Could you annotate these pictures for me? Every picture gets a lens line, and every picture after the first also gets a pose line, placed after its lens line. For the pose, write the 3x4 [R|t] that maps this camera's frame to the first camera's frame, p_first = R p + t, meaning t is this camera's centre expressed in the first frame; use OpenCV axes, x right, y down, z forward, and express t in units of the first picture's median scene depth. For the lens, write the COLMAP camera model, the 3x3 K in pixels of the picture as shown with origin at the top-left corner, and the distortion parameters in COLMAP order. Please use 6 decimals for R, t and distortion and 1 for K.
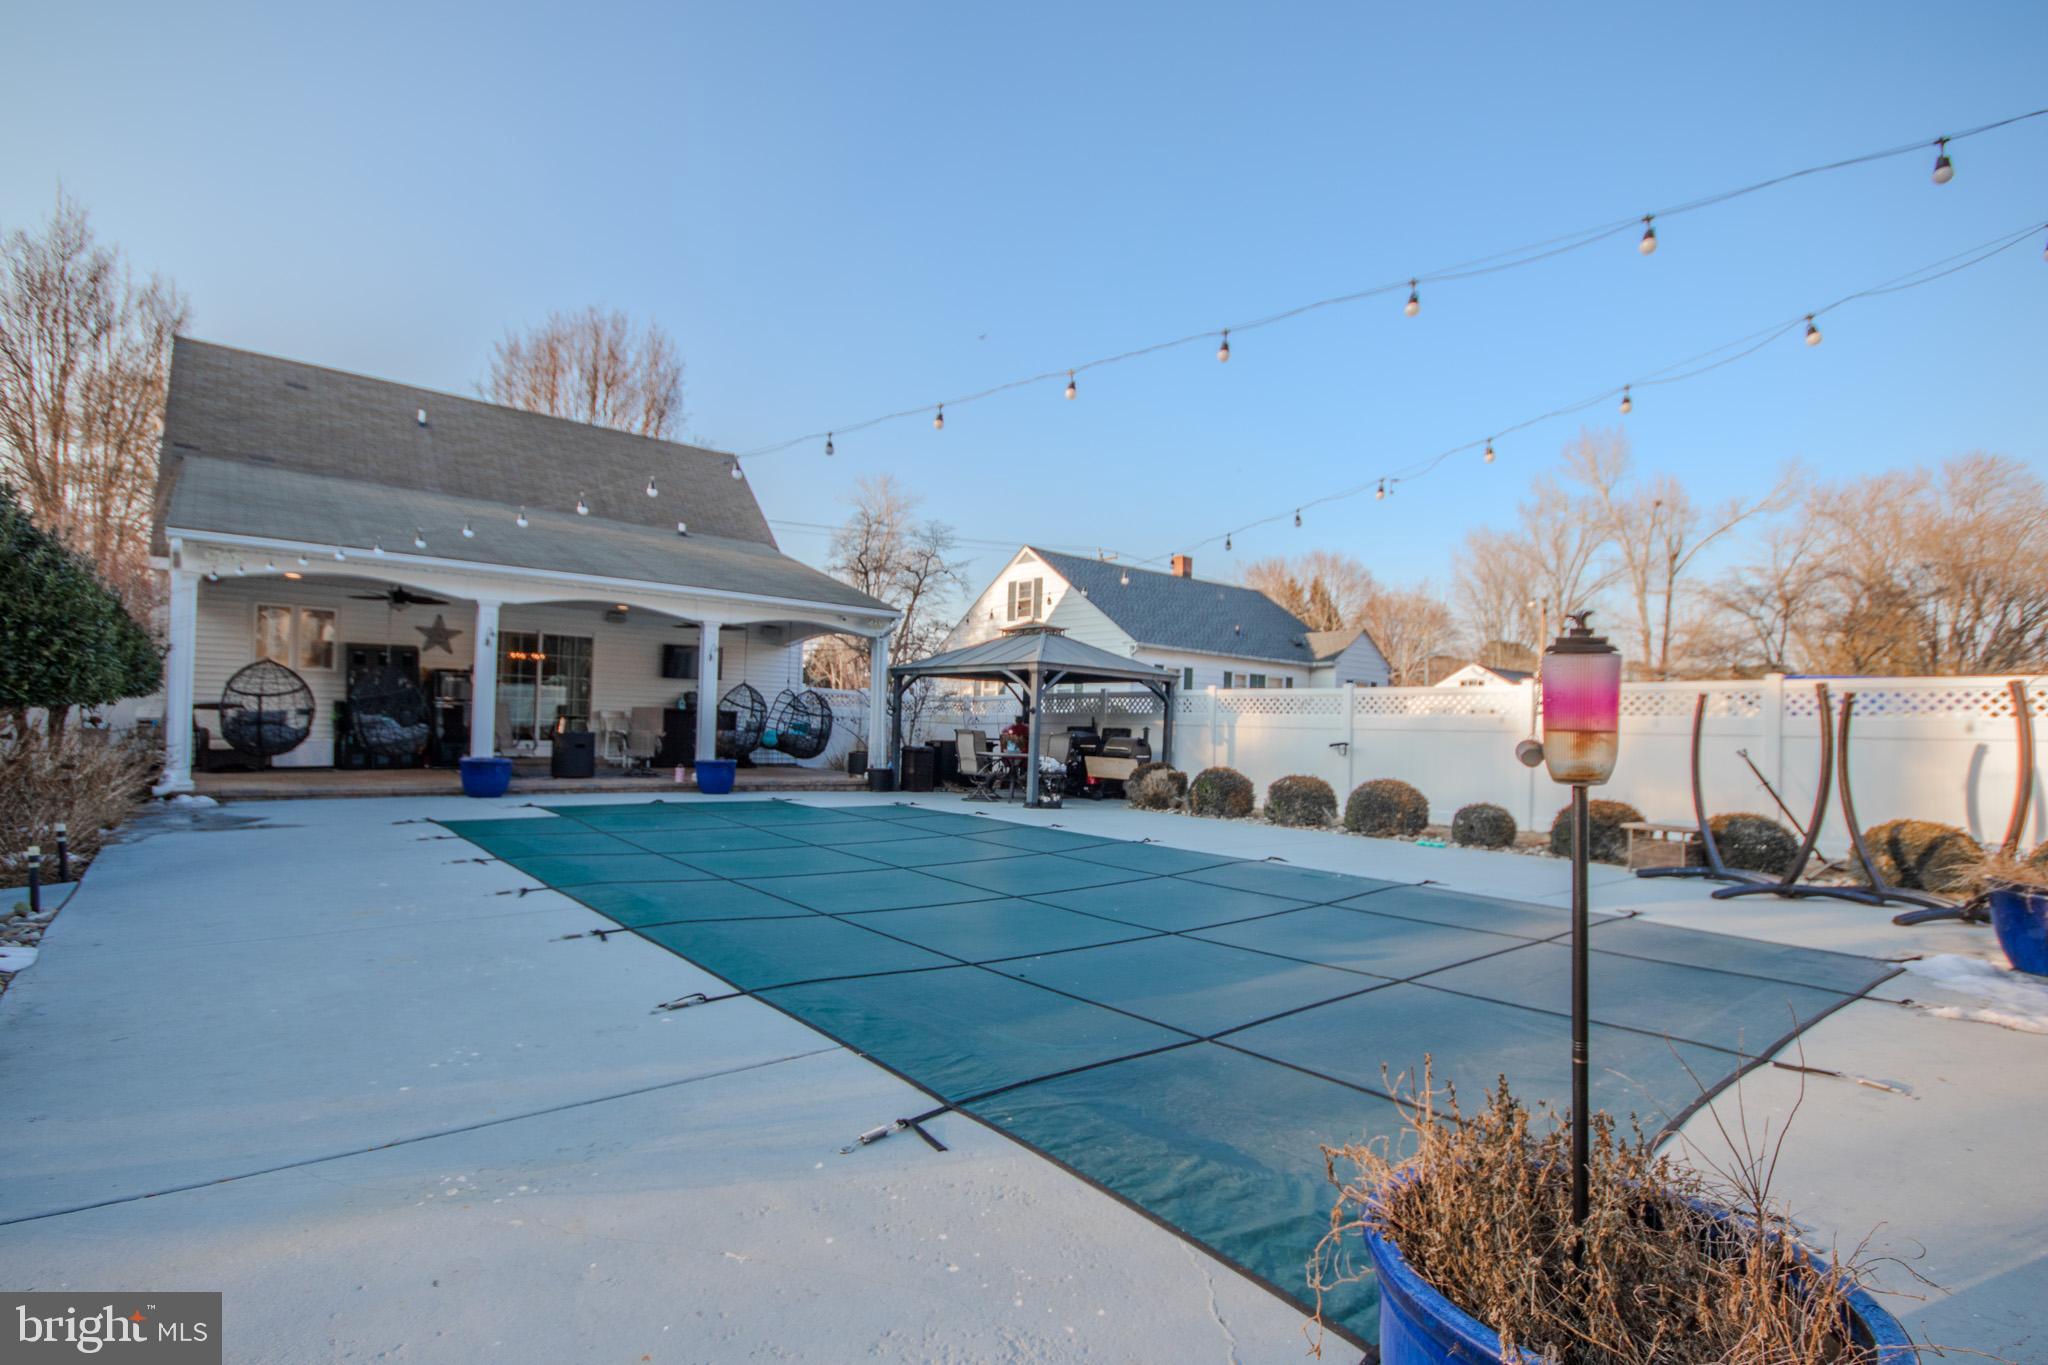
lens RADIAL K [[969.6, 0, 1045.6], [0, 969.6, 696.6], [0, 0, 1]] dist [0.009831, -0.009695]
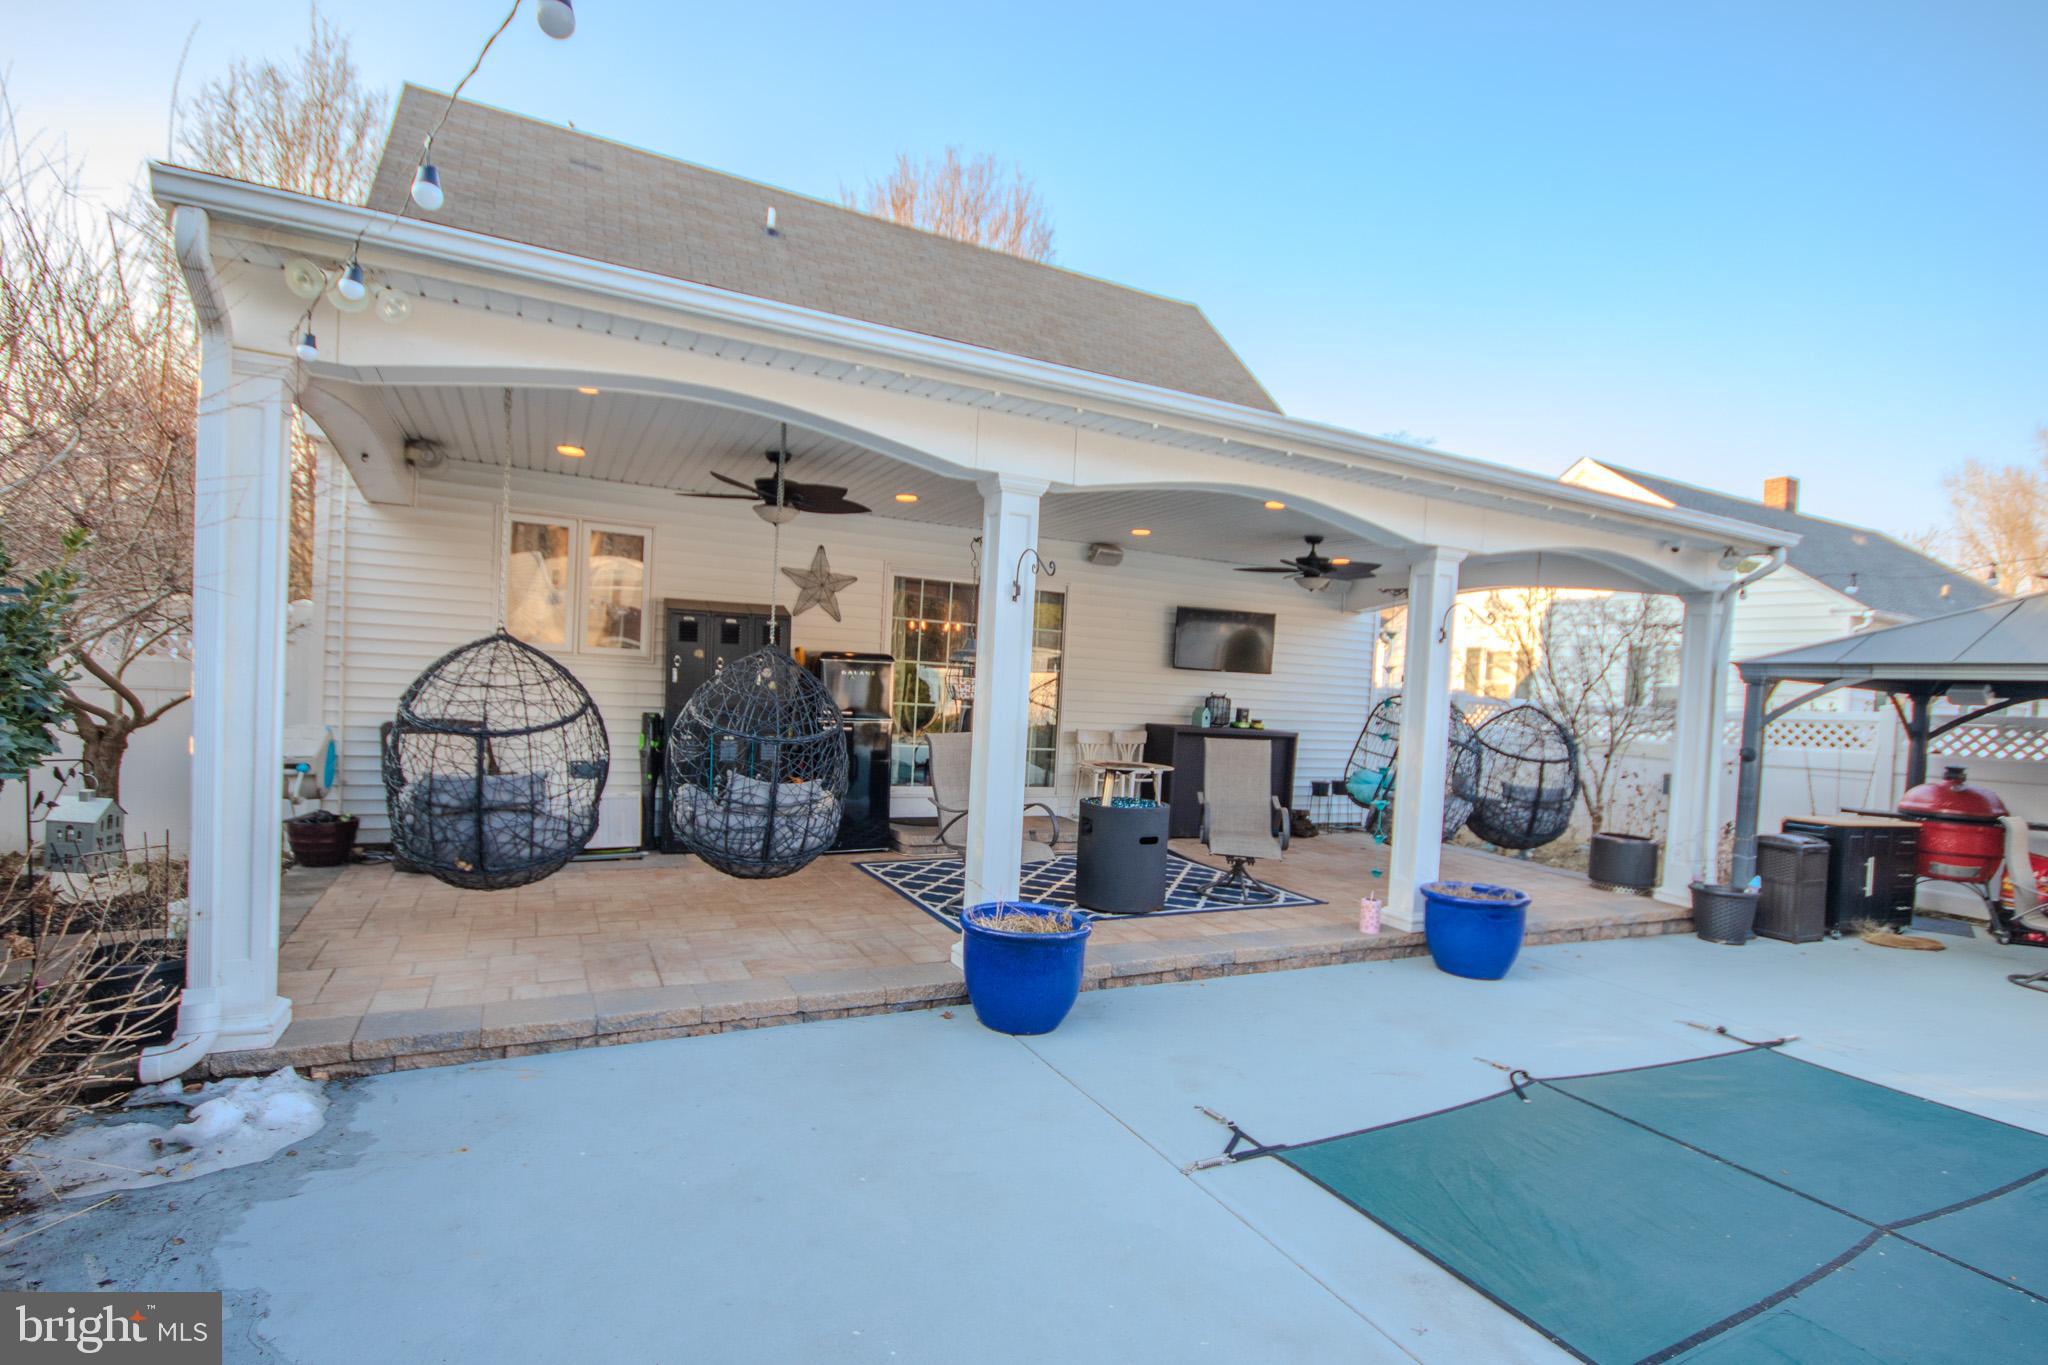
lens RADIAL K [[969.6, 0, 1028.9], [0, 969.6, 674.1], [0, 0, 1]] dist [0.009831, -0.009695]
pose [[0.974032, 0.016885, -0.225778, -0.360419], [-0.016061, 0.999856, 0.005484, -0.018557], [0.225838, -0.001716, 0.974163, 0.472319]]
